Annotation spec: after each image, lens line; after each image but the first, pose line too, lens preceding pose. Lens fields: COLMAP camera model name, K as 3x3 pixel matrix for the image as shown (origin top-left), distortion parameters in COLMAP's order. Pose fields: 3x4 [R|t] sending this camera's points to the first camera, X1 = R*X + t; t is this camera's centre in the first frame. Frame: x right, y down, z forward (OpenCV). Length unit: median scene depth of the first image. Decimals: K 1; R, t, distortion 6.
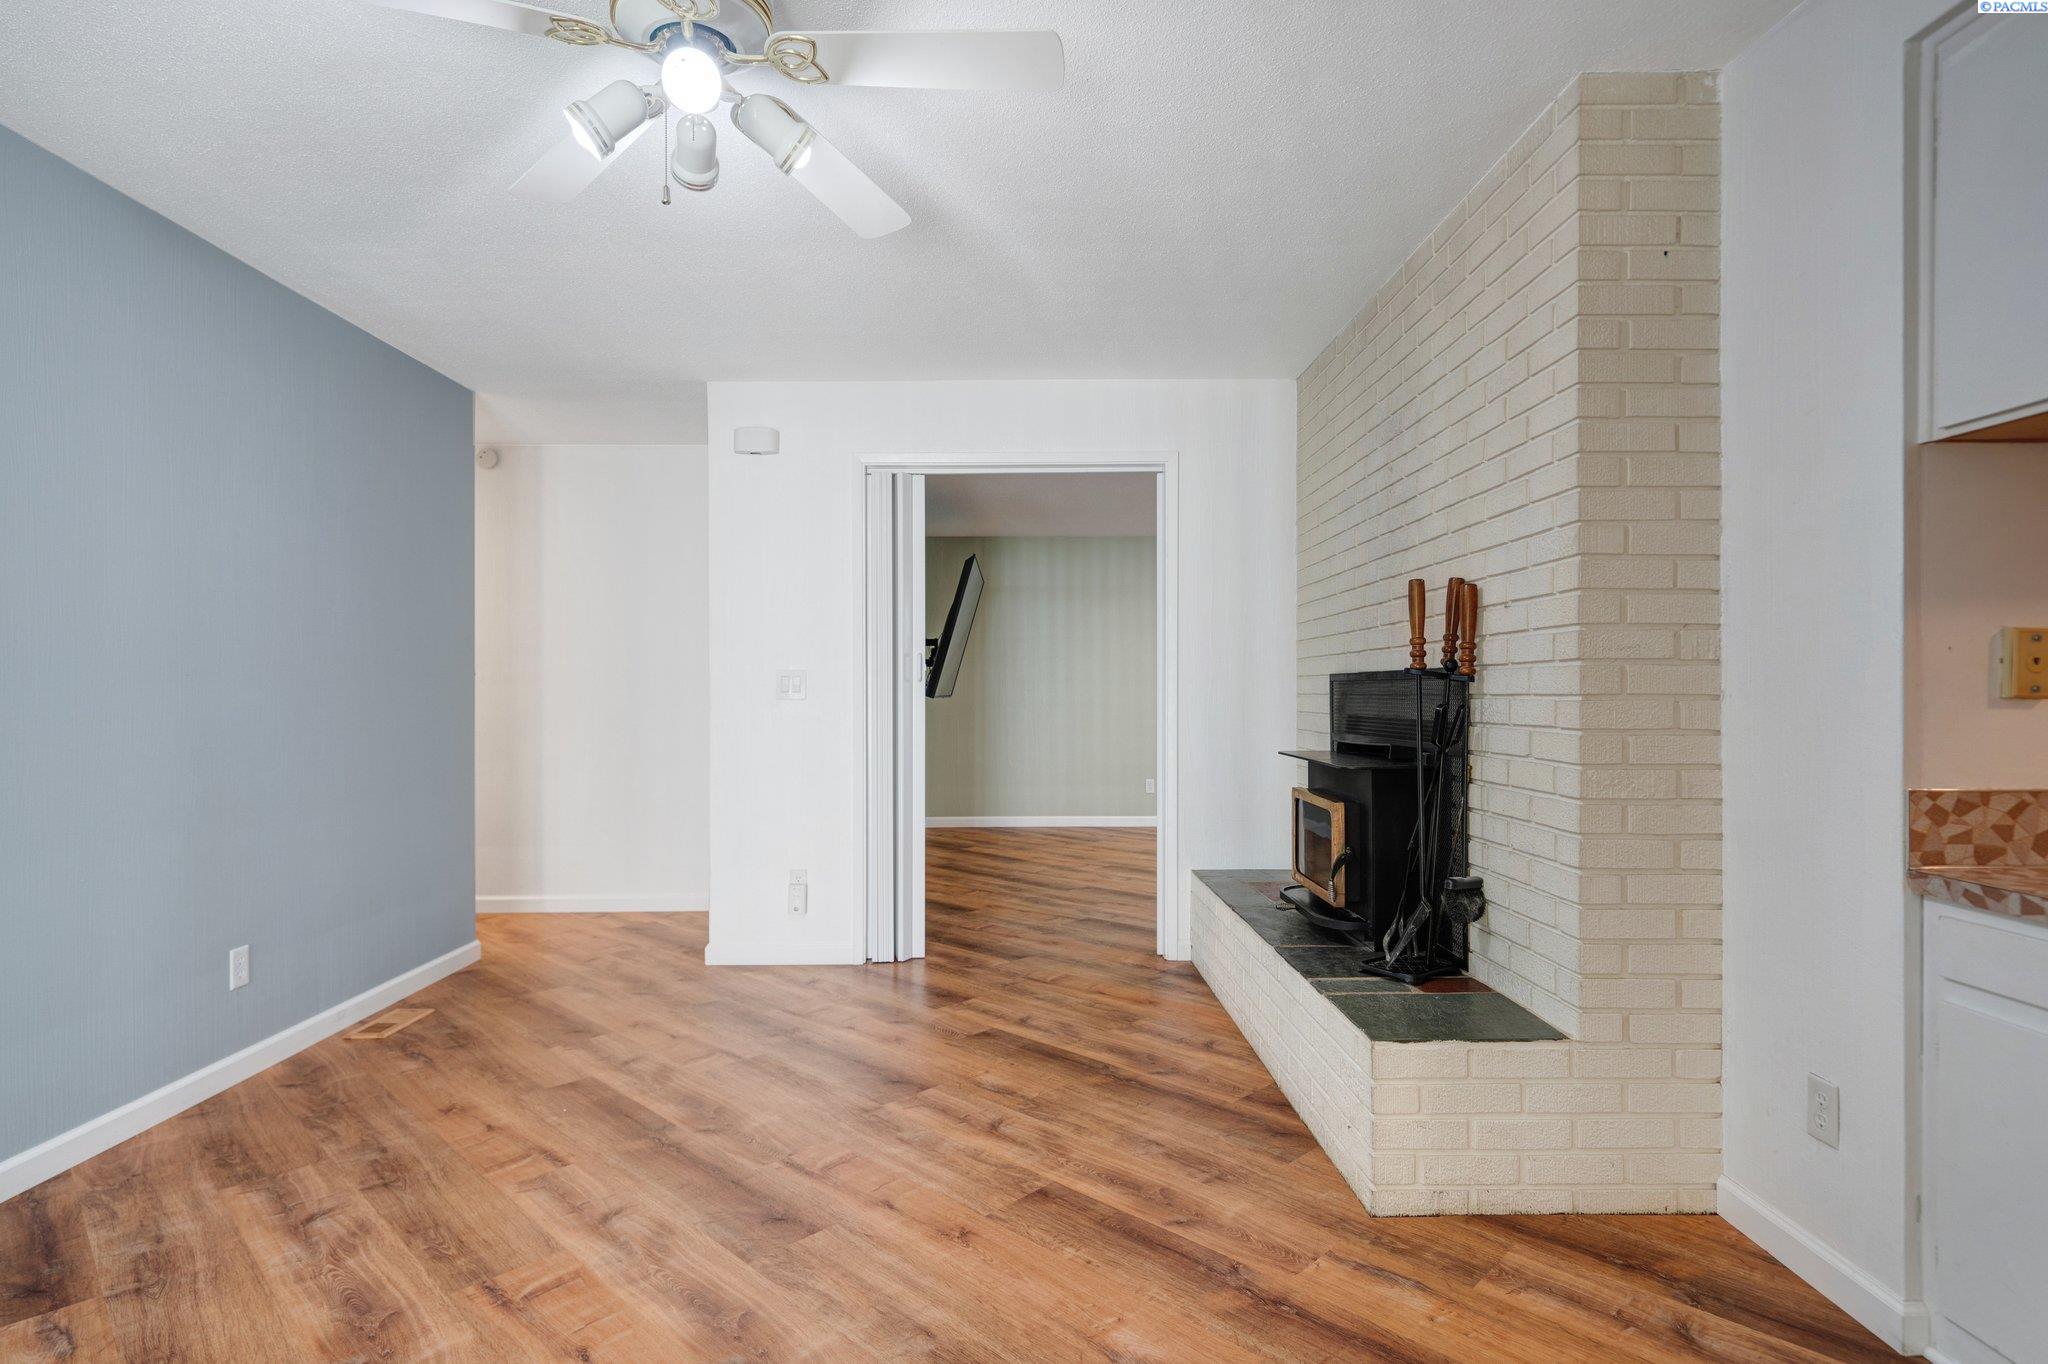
lens RADIAL K [[1064.0, 0, 1015.1], [0, 1064.0, 685.8], [0, 0, 1]] dist [0.005104, -0.000447]
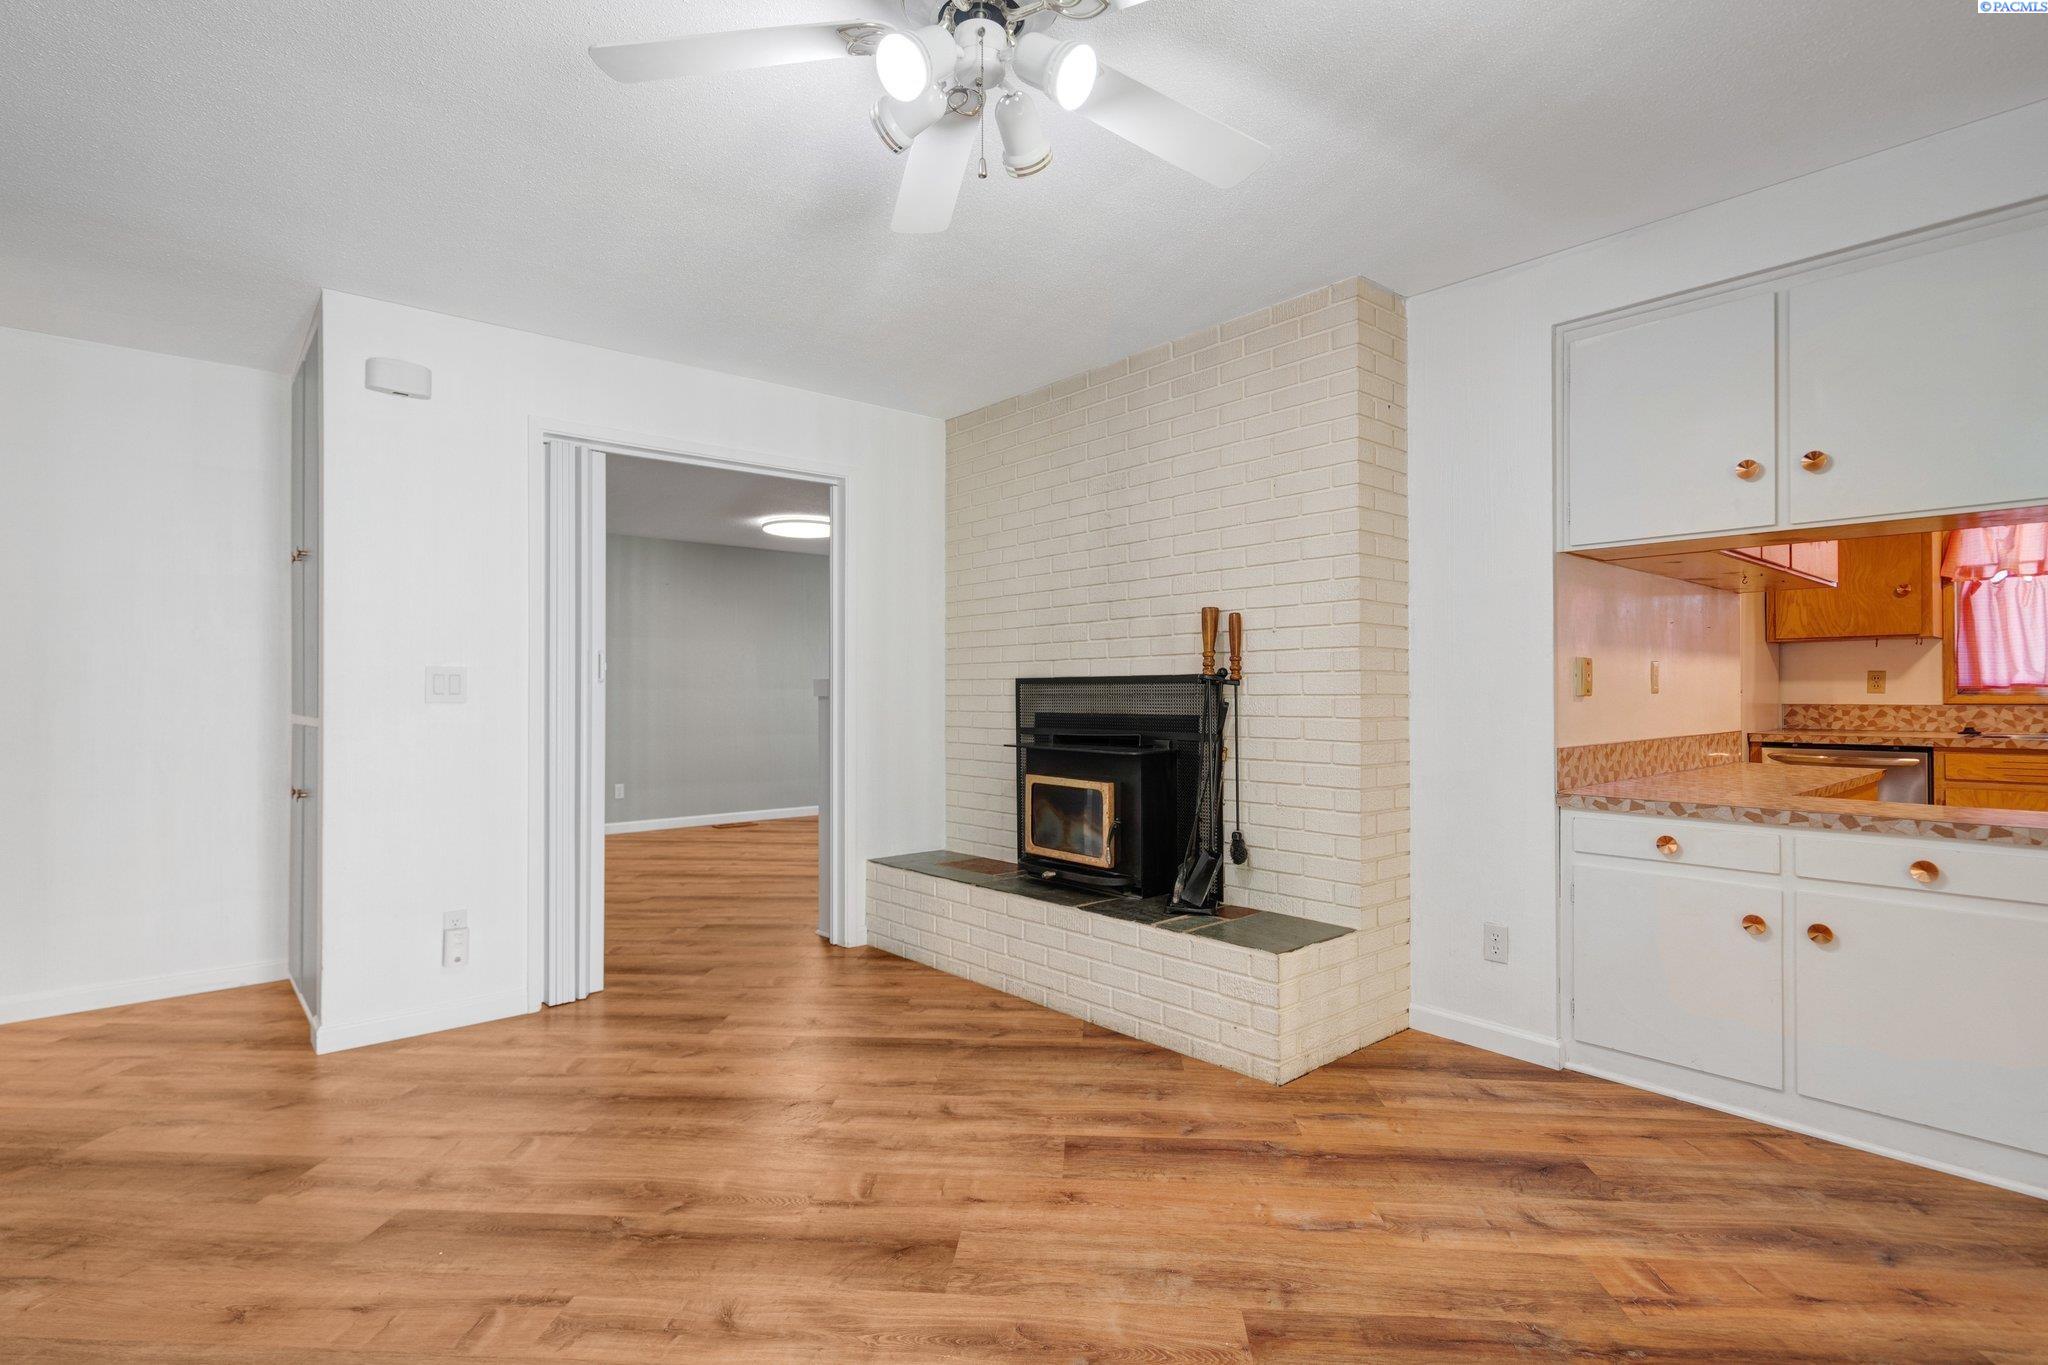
lens RADIAL K [[1003.5, 0, 1020.9], [0, 1003.5, 680.4], [0, 0, 1]] dist [0.002628, 0.000267]
pose [[0.759718, 0.008651, 0.650196, -0.608903], [-0.002774, 0.999946, -0.010063, 0.003427], [-0.650247, 0.005841, 0.759700, 0.210809]]
